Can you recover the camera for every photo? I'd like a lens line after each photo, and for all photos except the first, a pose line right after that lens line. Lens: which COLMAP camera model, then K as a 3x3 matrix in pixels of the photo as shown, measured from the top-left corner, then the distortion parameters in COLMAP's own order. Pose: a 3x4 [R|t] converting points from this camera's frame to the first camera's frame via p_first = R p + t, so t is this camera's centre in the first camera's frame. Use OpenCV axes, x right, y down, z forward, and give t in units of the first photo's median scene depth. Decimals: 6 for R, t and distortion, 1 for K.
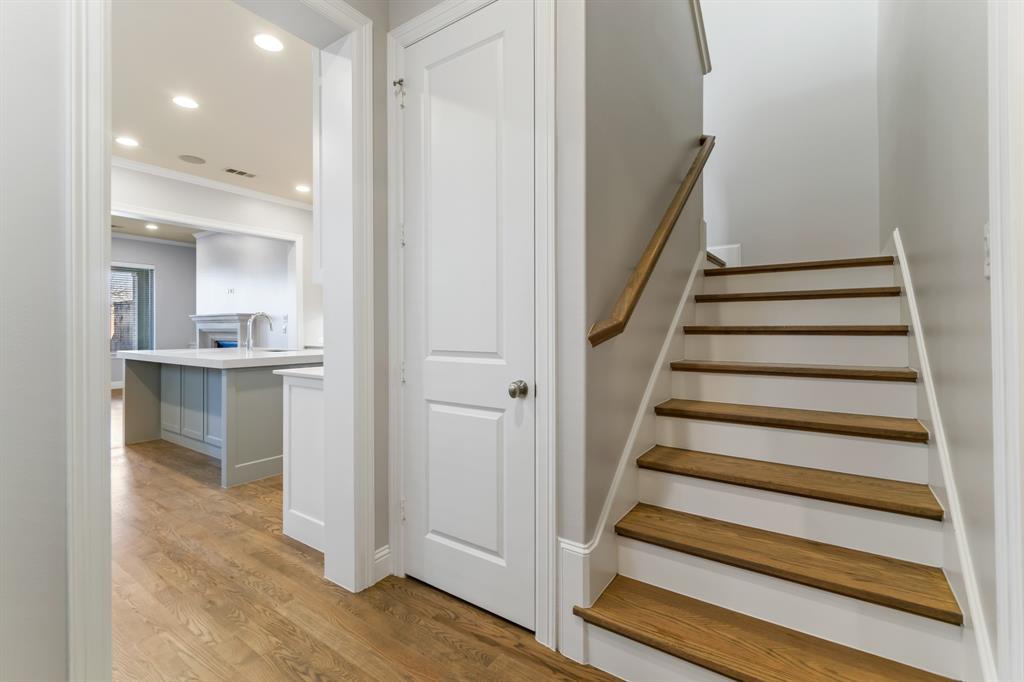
lens RADIAL K [[456.2, 0, 515.3], [0, 456.2, 327.3], [0, 0, 1]] dist [0.005163, -0.002130]
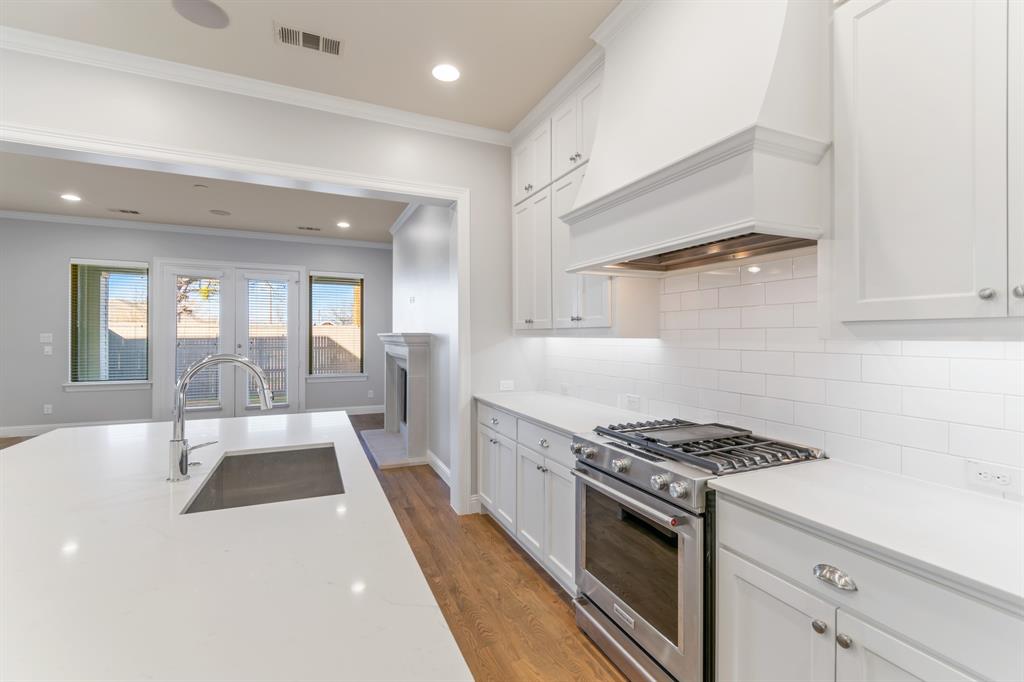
lens RADIAL K [[456.2, 0, 513.1], [0, 456.2, 336.3], [0, 0, 1]] dist [0.005163, -0.002130]
pose [[0.856931, 0.002763, -0.515425, -0.136006], [-0.000123, 0.999987, 0.005157, -0.029684], [0.515432, -0.004356, 0.856919, 0.521863]]
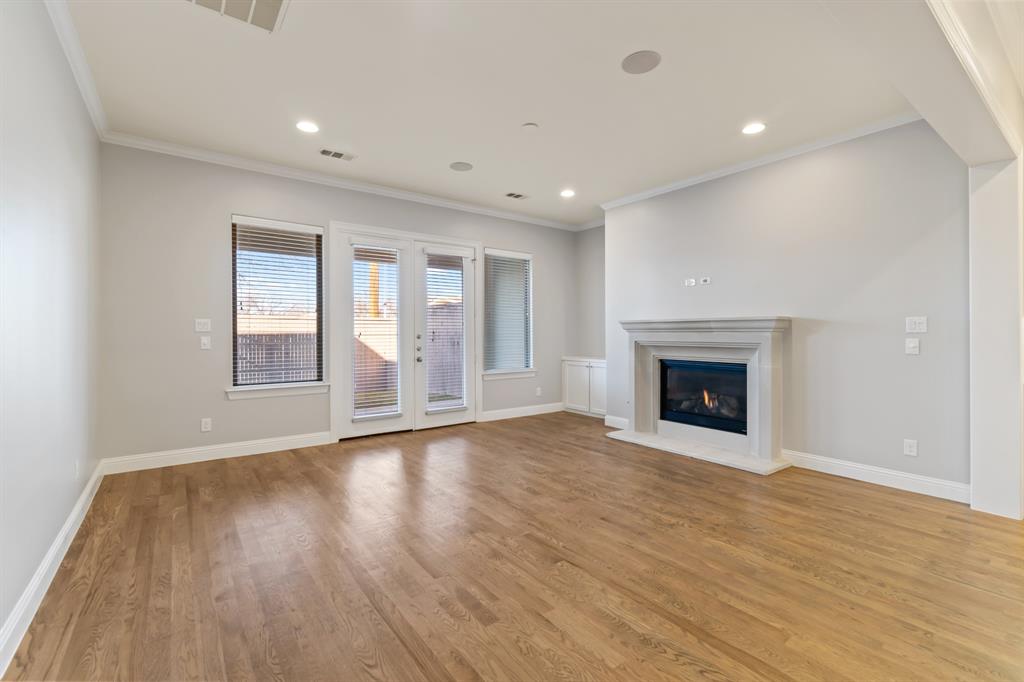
lens RADIAL K [[456.2, 0, 513.8], [0, 456.2, 334.7], [0, 0, 1]] dist [0.005163, -0.002130]
pose [[0.948247, 0.000841, -0.317531, -0.738035], [0.001918, 0.999963, 0.008377, -0.013498], [0.317527, -0.008553, 0.948211, 0.358921]]
